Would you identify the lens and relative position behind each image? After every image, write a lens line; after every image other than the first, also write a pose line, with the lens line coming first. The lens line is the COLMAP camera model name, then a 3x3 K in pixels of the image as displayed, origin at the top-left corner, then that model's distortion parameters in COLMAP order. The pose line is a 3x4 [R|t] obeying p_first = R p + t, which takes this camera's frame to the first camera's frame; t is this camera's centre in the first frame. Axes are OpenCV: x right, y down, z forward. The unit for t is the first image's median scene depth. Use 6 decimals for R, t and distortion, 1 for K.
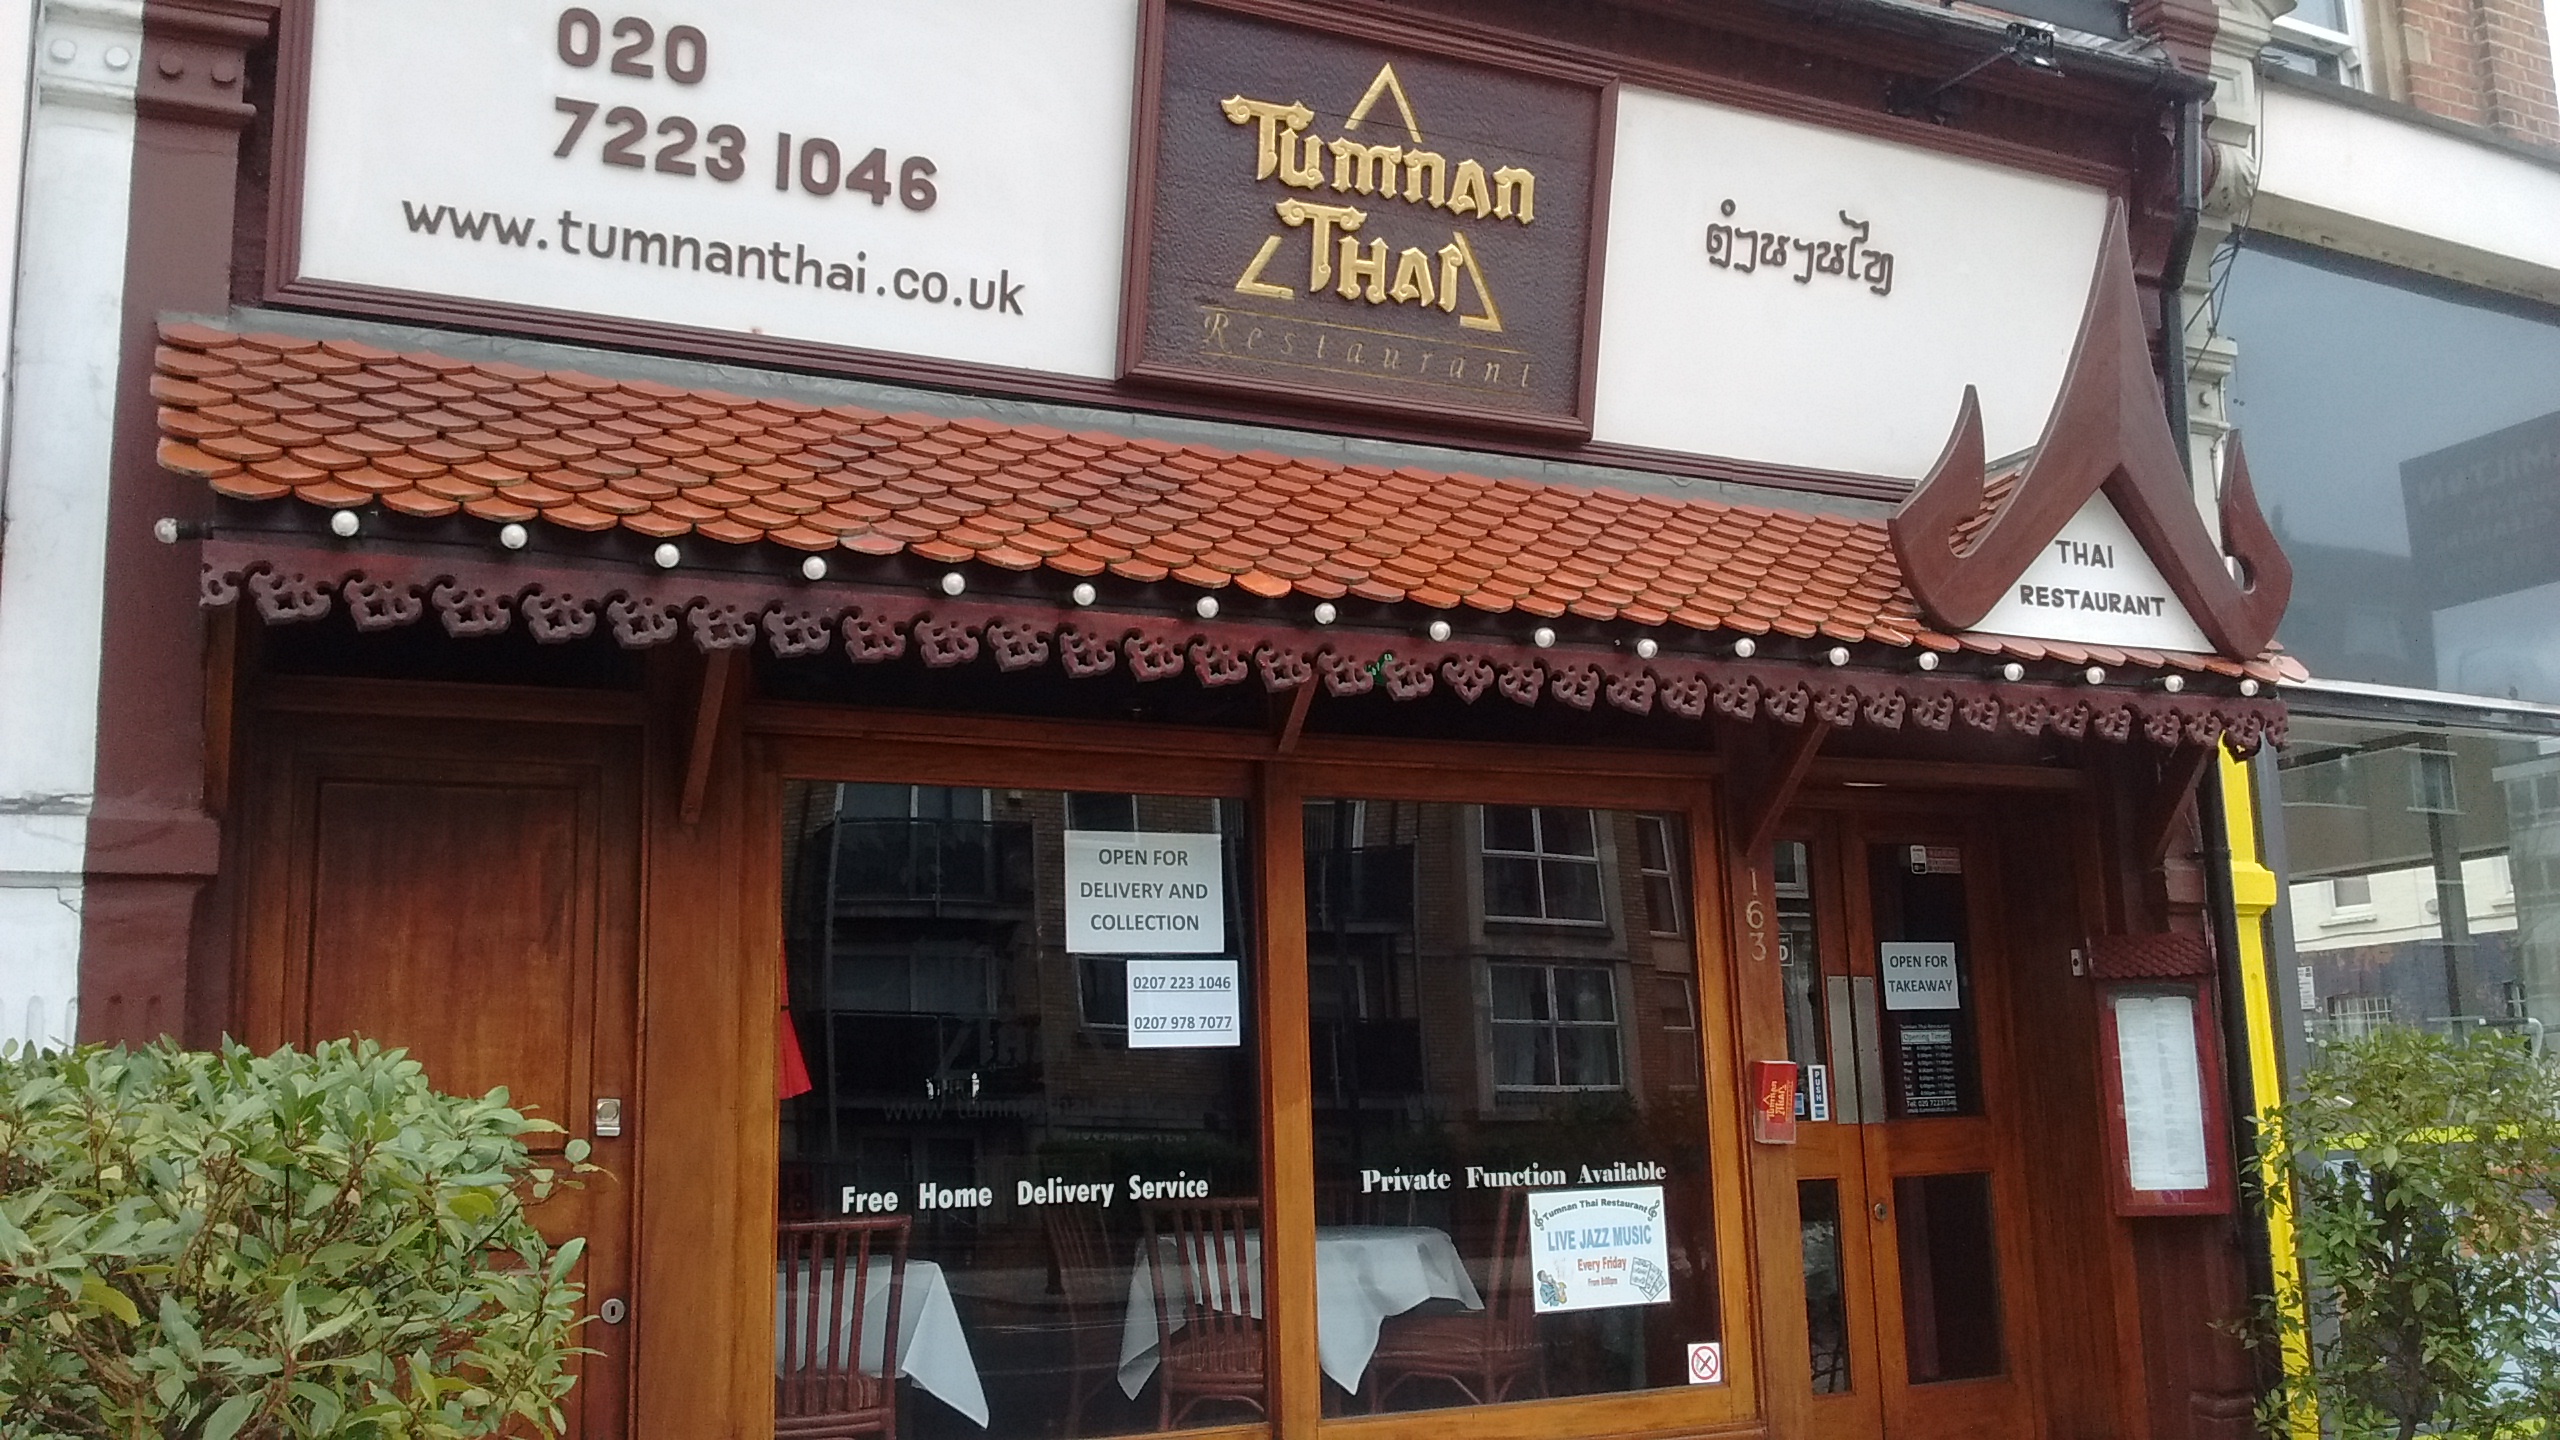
lens RADIAL K [[2116.2, 0, 1280.0], [0, 2116.2, 720.0], [0, 0, 1]] dist [0.002962, -0.012439]
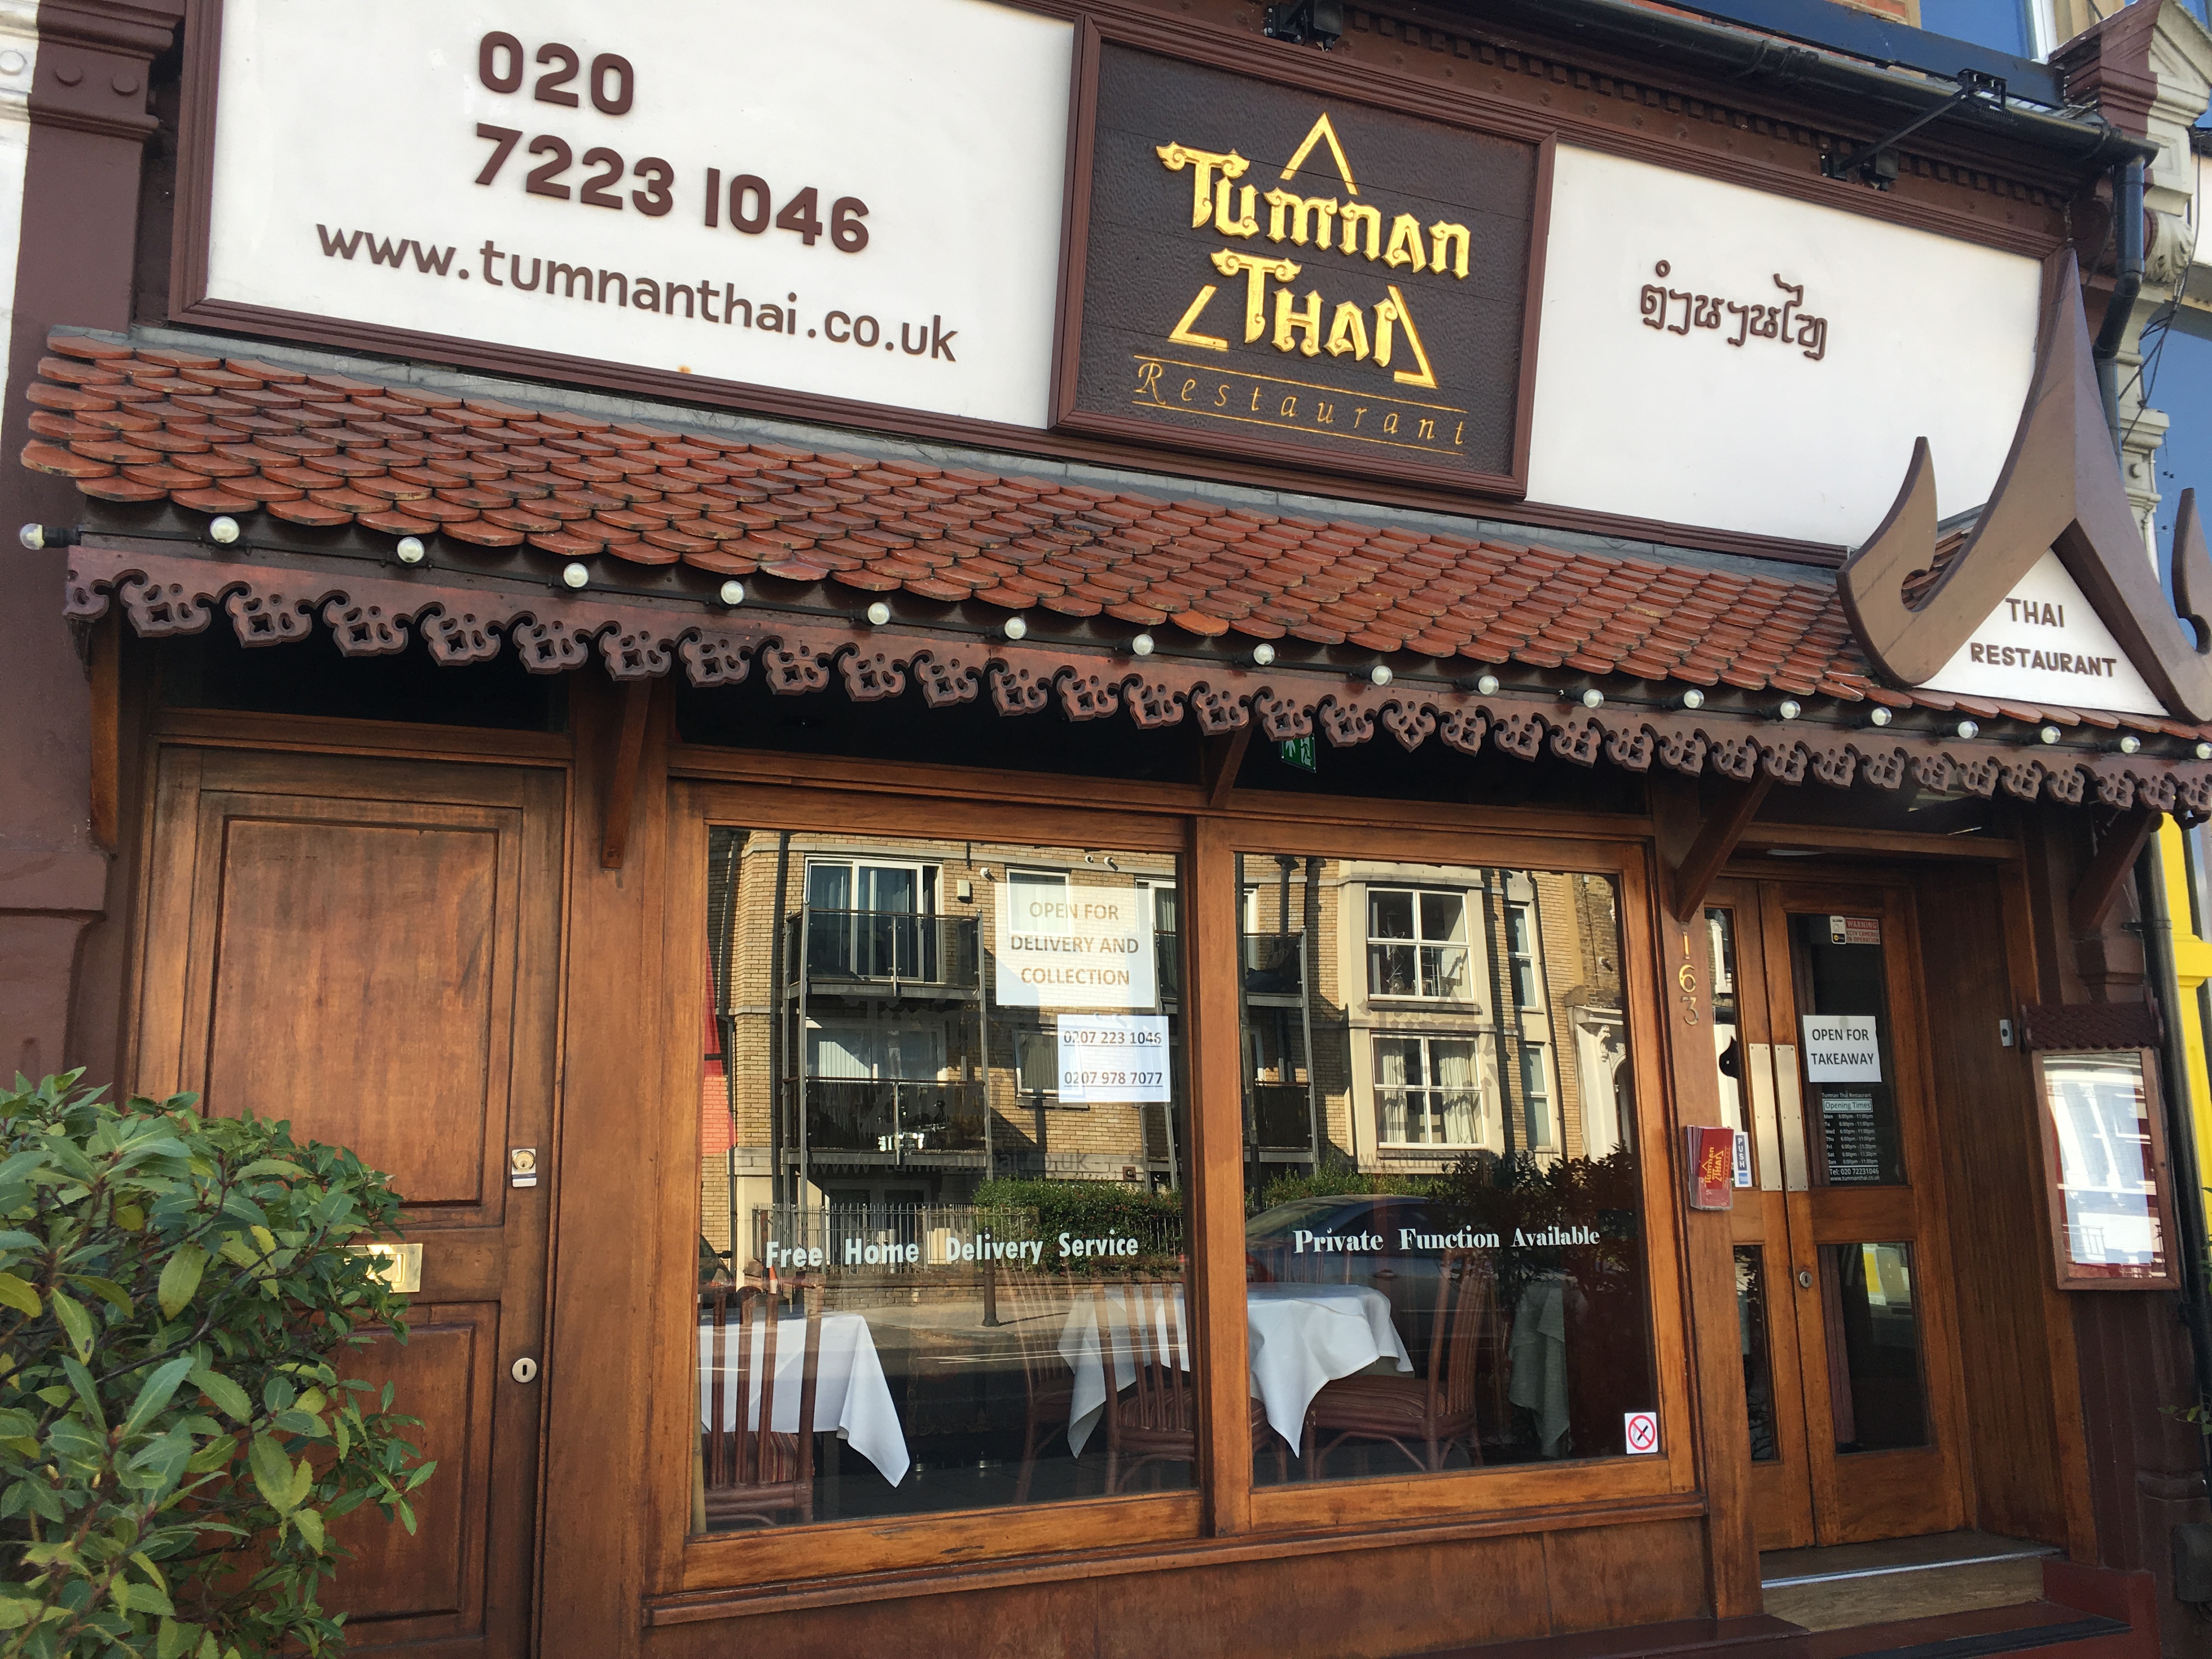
lens RADIAL K [[1791.1, 0, 1106.0], [0, 1791.1, 829.5], [0, 0, 1]] dist [0.031160, 0.004892]
pose [[0.999036, 0.005006, -0.043601, -0.013619], [-0.005051, 0.999987, -0.000924, 0.028074], [0.043596, 0.001143, 0.999049, 0.165841]]
